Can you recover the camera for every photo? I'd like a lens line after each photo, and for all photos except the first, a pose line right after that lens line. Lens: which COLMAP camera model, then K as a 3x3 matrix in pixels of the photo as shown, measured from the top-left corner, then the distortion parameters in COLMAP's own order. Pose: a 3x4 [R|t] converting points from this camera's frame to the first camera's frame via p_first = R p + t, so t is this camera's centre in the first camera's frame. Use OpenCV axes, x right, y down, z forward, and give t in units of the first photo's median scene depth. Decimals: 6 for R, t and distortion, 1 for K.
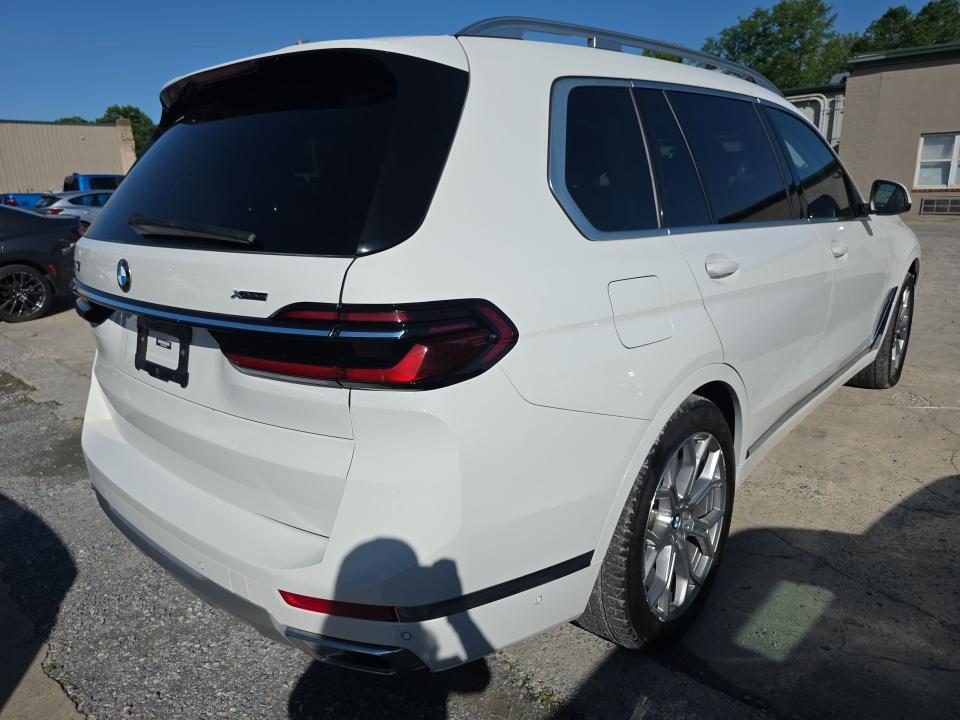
lens RADIAL K [[664.6, 0, 462.7], [0, 664.6, 356.0], [0, 0, 1]] dist [0.032423, -0.028315]
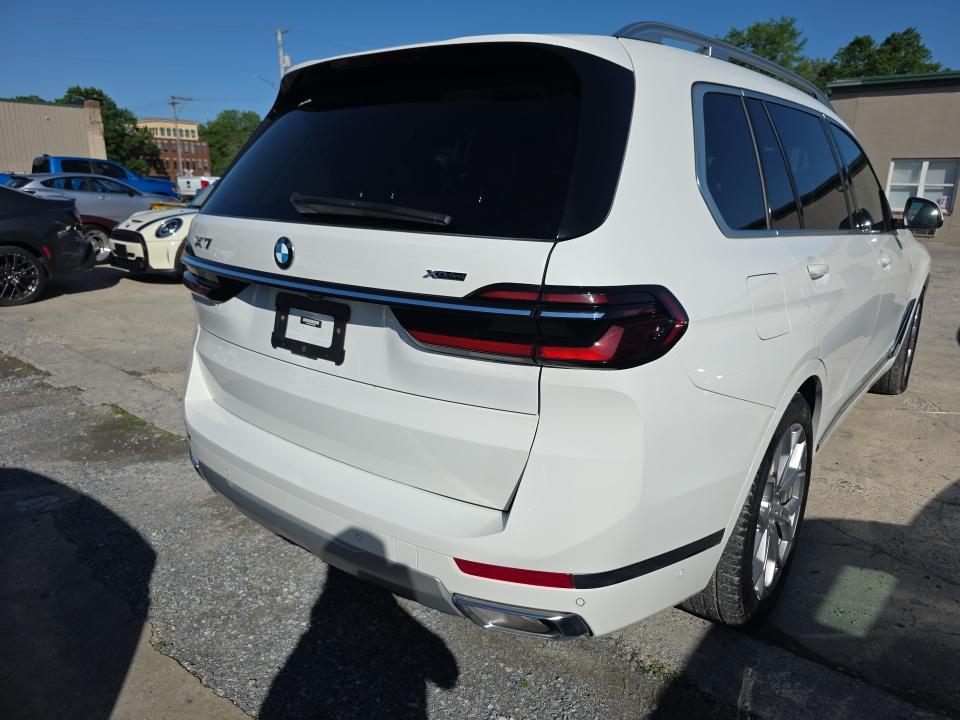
lens RADIAL K [[662.3, 0, 483.9], [0, 662.3, 361.8], [0, 0, 1]] dist [0.051364, -0.051241]
pose [[0.996839, 0.028532, 0.074150, -0.200586], [-0.028837, 0.999580, 0.003037, 0.024336], [-0.074033, -0.005165, 0.997242, -0.025234]]
